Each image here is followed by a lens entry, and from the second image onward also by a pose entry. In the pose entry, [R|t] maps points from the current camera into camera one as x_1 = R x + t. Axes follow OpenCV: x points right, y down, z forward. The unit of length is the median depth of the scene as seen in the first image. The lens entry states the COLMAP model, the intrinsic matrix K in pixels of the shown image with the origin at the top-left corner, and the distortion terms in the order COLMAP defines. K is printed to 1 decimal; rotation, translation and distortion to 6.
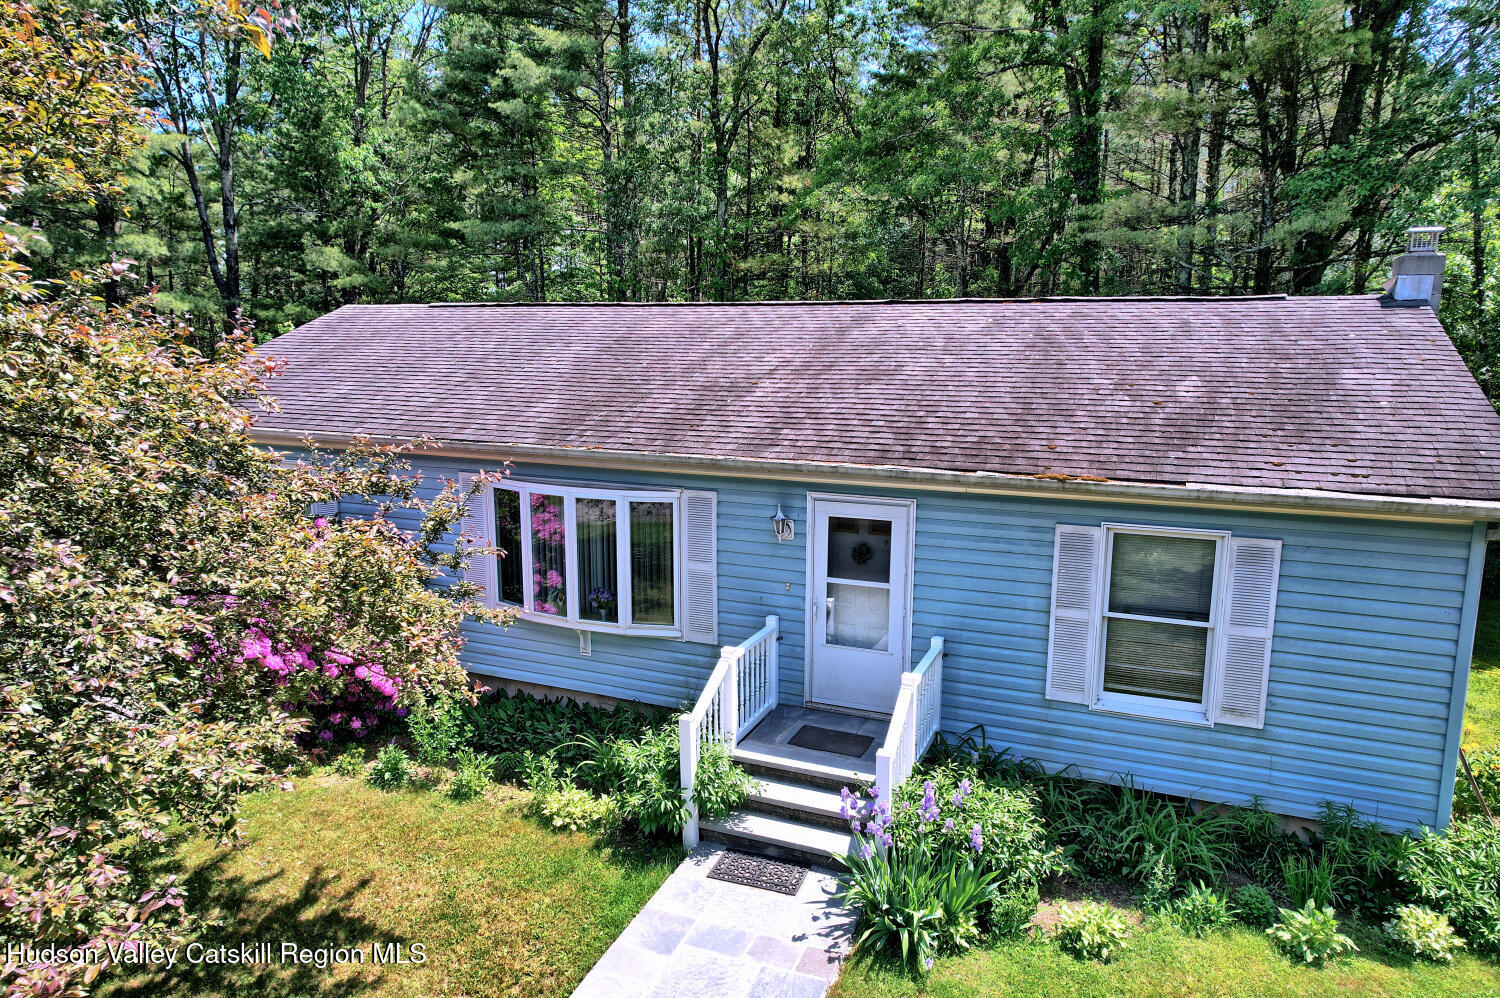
lens RADIAL K [[946.2, 0, 739.2], [0, 946.2, 485.5], [0, 0, 1]] dist [-0.008544, 0.013280]
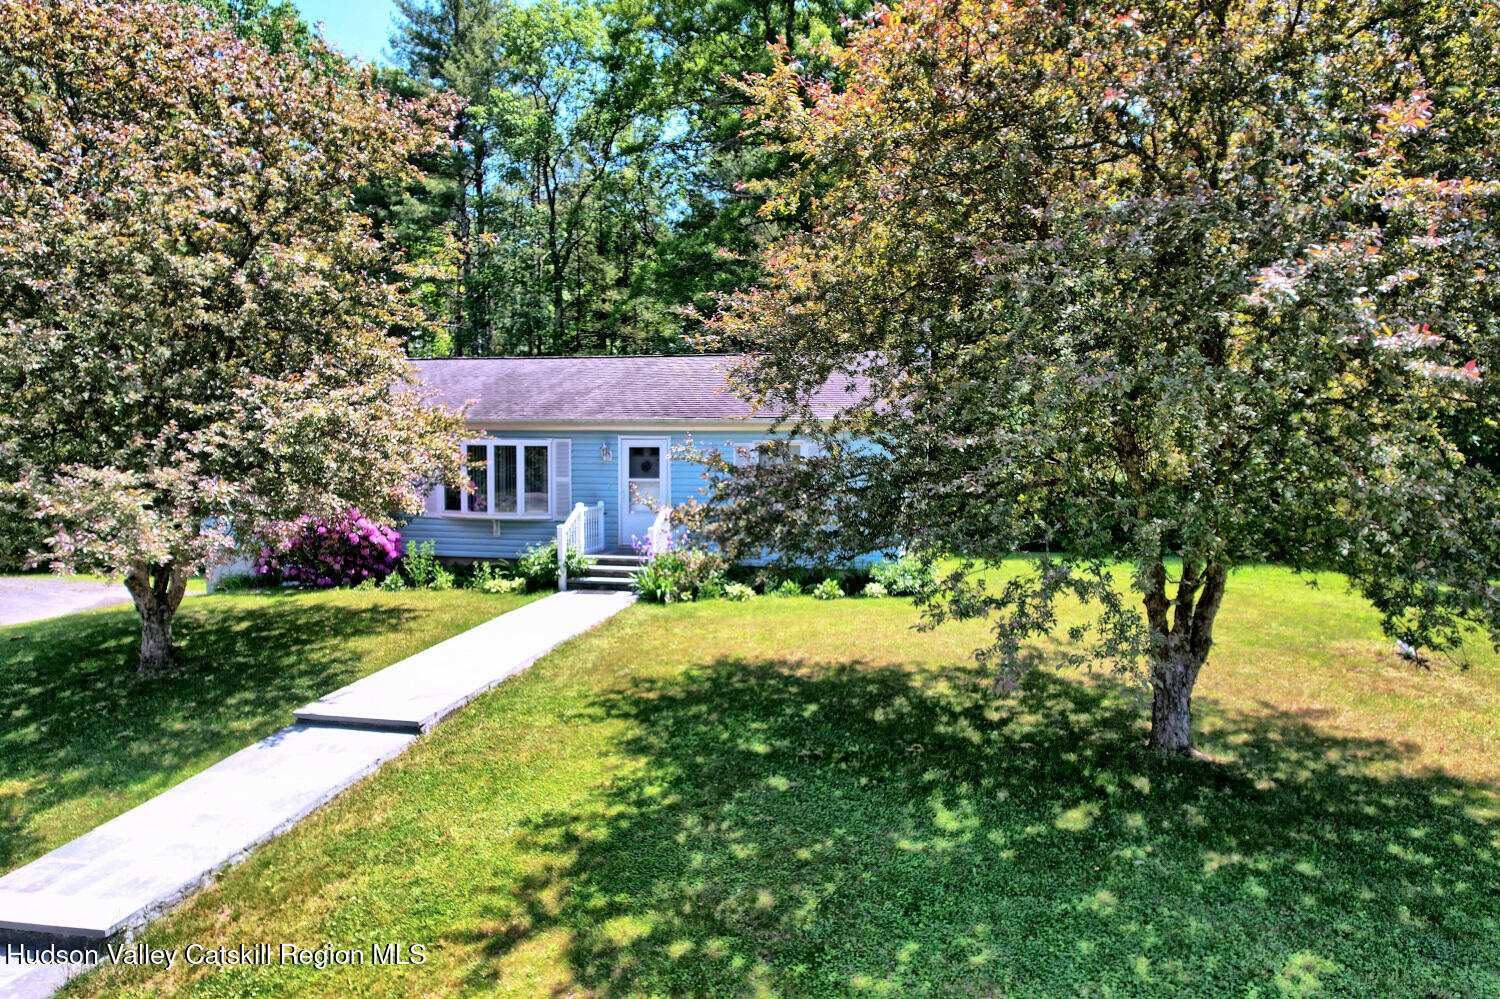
lens RADIAL K [[946.2, 0, 748.6], [0, 946.2, 503.0], [0, 0, 1]] dist [-0.008544, 0.013280]
pose [[0.981727, -0.009571, 0.190055, -0.034377], [0.029435, 0.994351, -0.101974, 0.325080], [-0.188006, 0.105705, 0.976463, -0.891262]]
